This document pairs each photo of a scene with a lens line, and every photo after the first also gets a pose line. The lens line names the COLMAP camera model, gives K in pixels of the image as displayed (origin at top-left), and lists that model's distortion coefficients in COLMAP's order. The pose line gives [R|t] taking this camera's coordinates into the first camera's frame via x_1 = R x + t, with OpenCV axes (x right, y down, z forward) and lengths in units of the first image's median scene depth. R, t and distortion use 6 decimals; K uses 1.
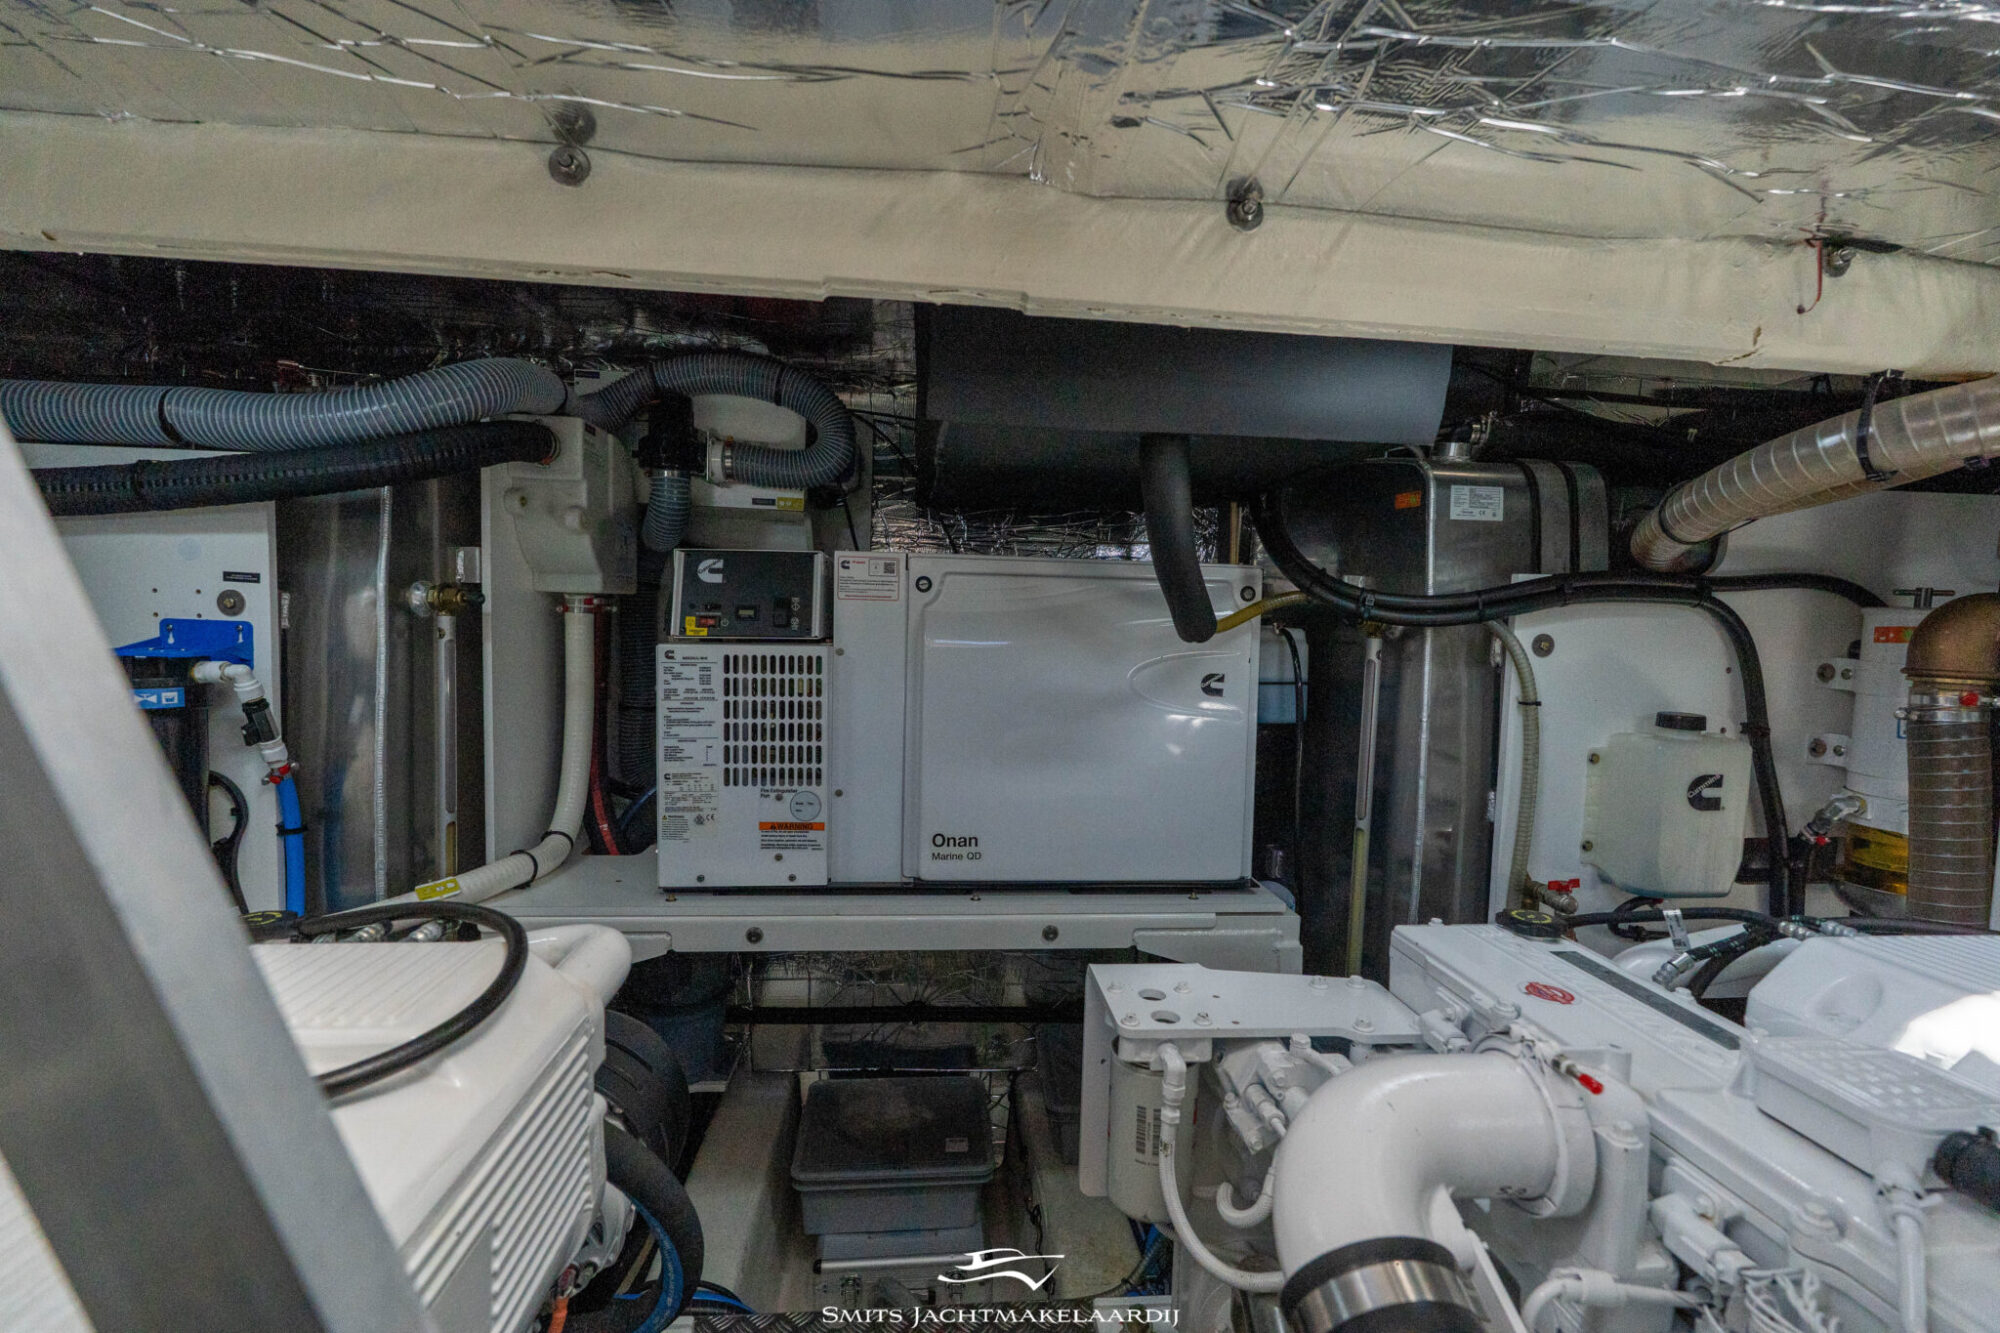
lens RADIAL K [[878.9, 0, 997.6], [0, 878.9, 664.1], [0, 0, 1]] dist [0.000267, -0.001279]
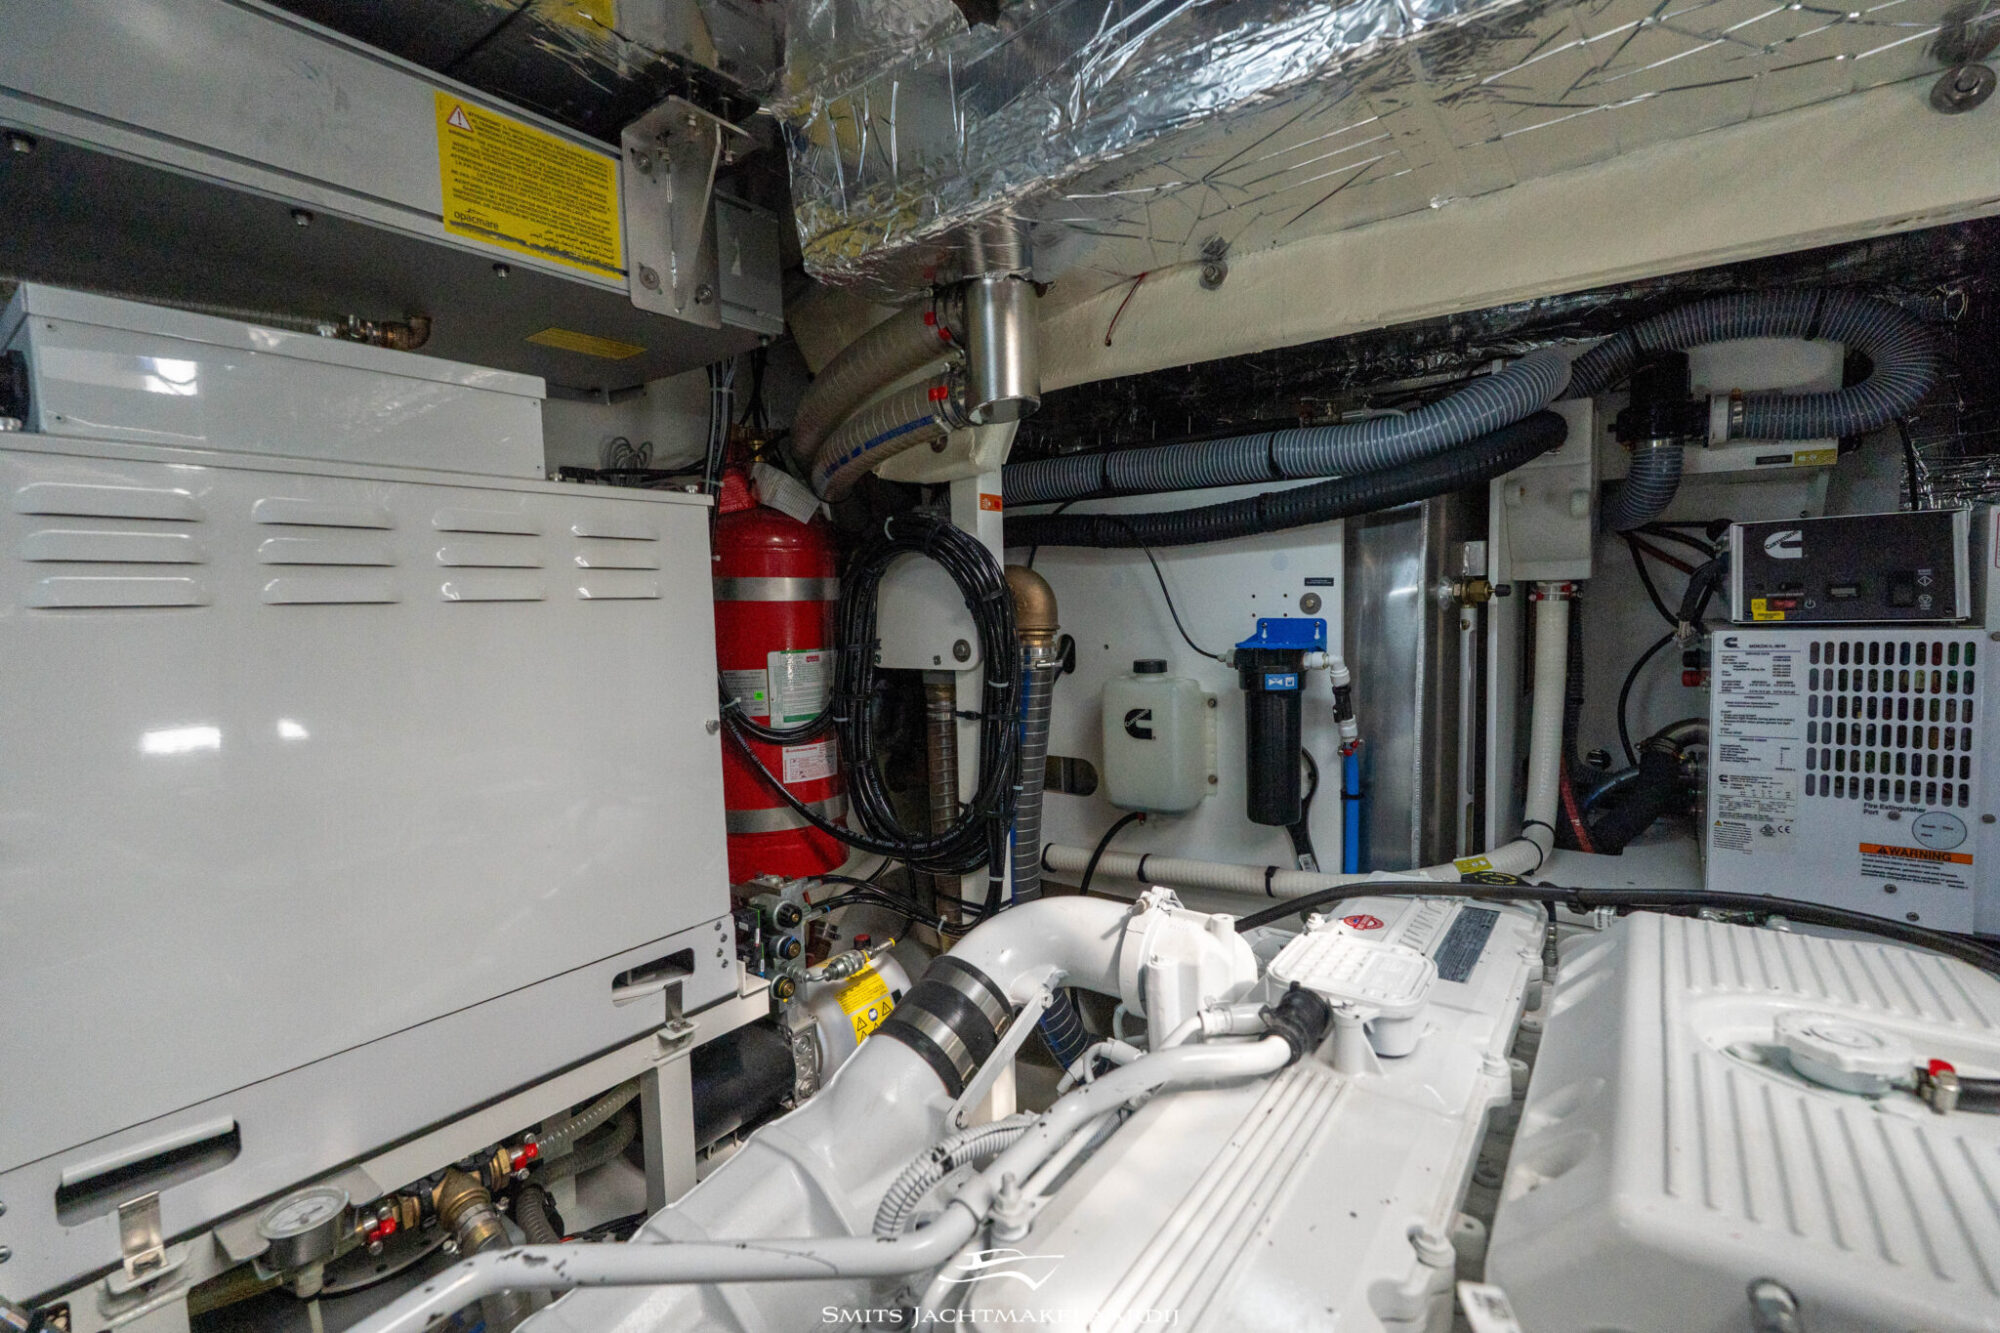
lens RADIAL K [[878.9, 0, 996.8], [0, 878.9, 667.0], [0, 0, 1]] dist [0.000267, -0.001279]
pose [[0.740096, 0.008022, -0.672454, -0.322195], [0.003923, 0.999860, 0.016246, -0.003198], [0.672490, -0.014661, 0.739961, -0.163926]]
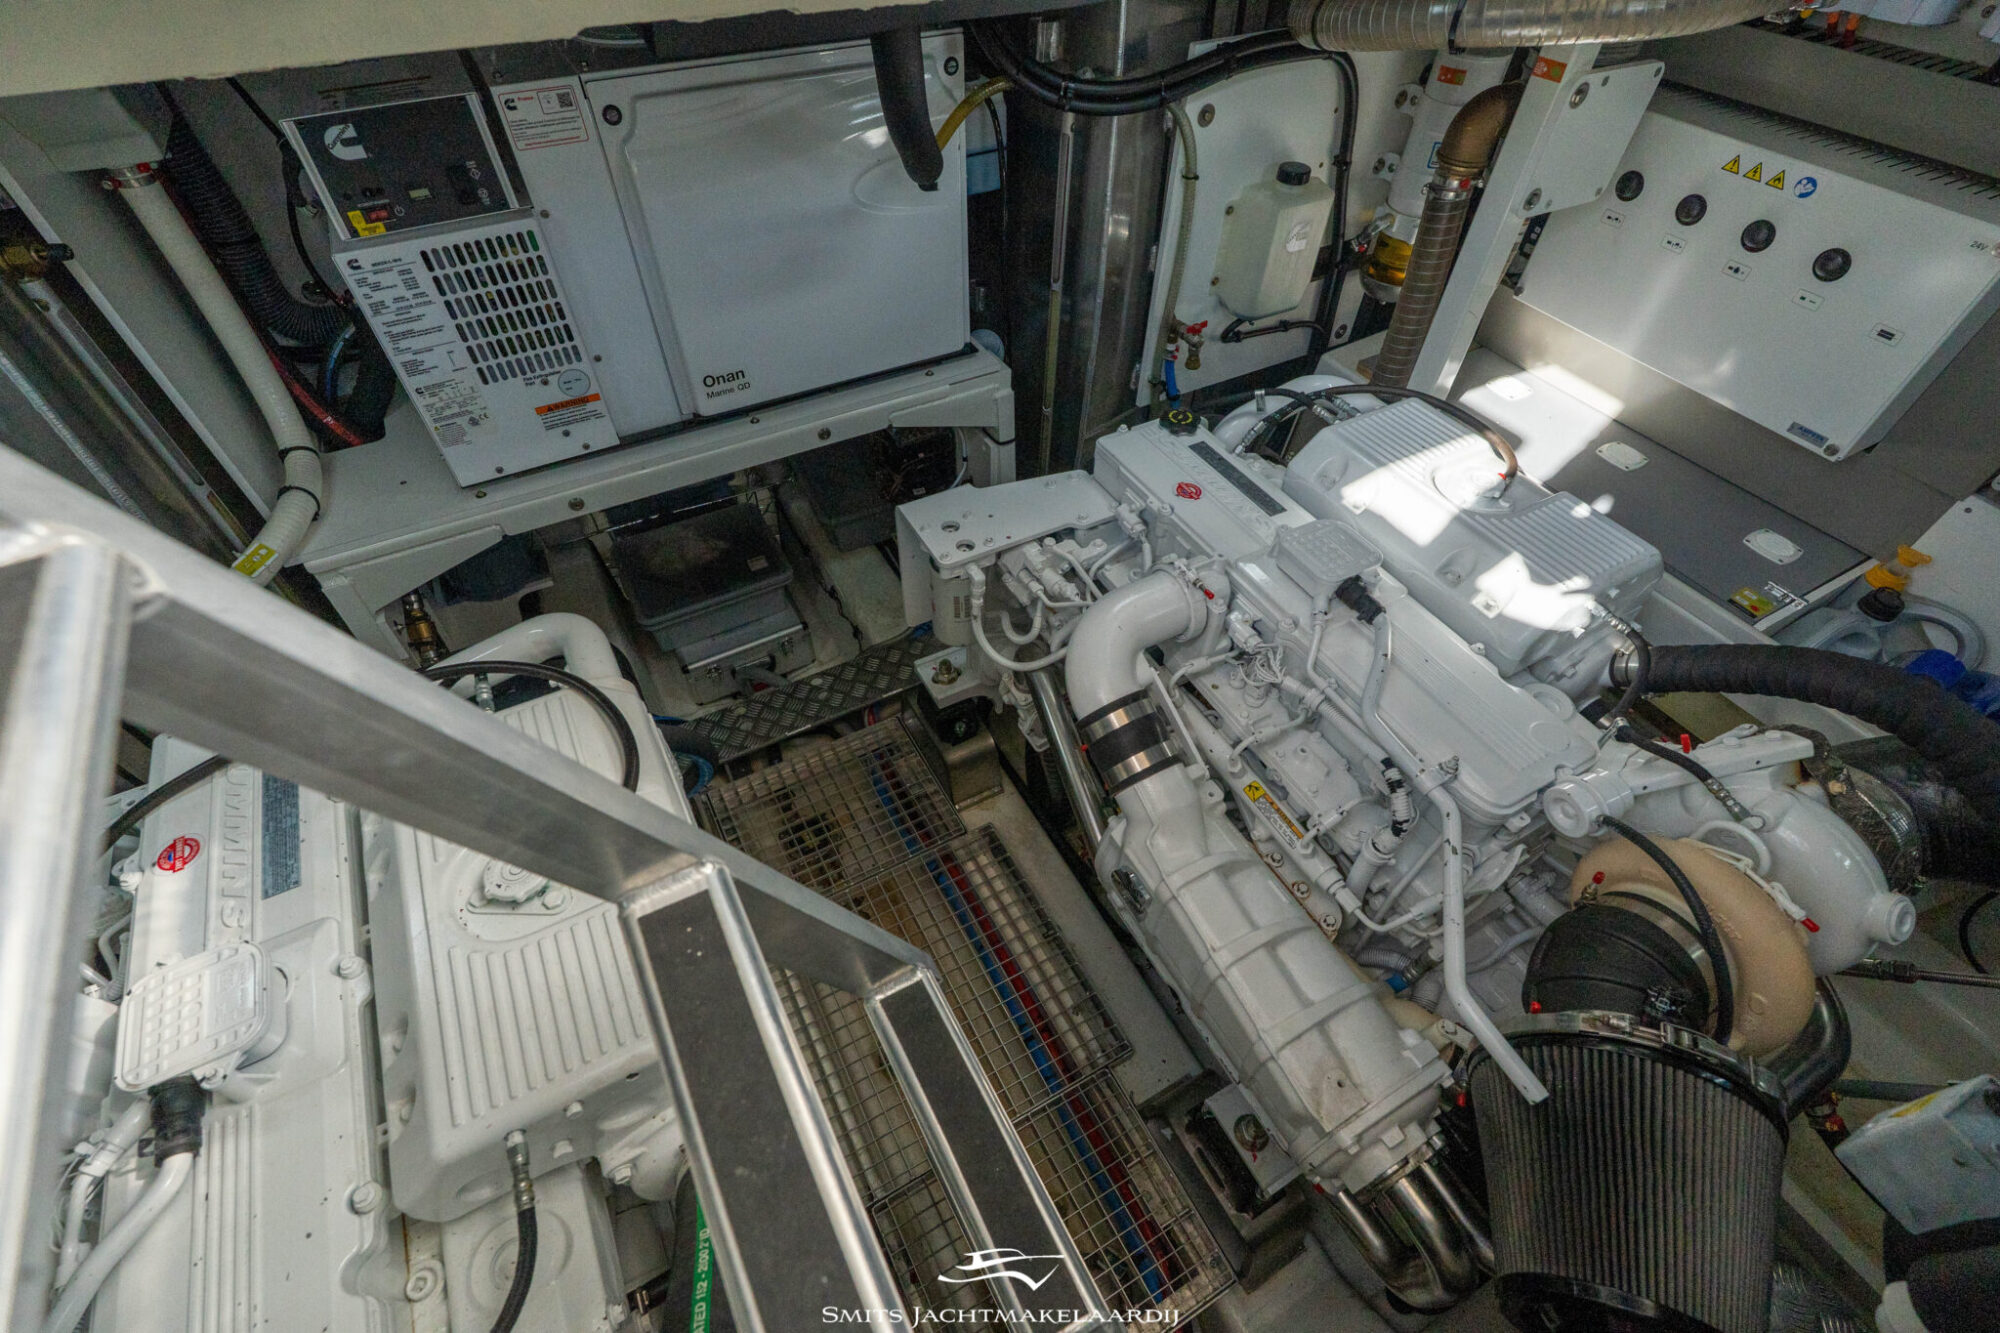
lens RADIAL K [[878.9, 0, 998.5], [0, 878.9, 664.7], [0, 0, 1]] dist [0.000267, -0.001279]
pose [[0.917168, -0.308671, 0.252040, -0.125453], [0.038603, 0.698317, 0.714747, -0.332421], [-0.396626, -0.645814, 0.652390, -0.088672]]
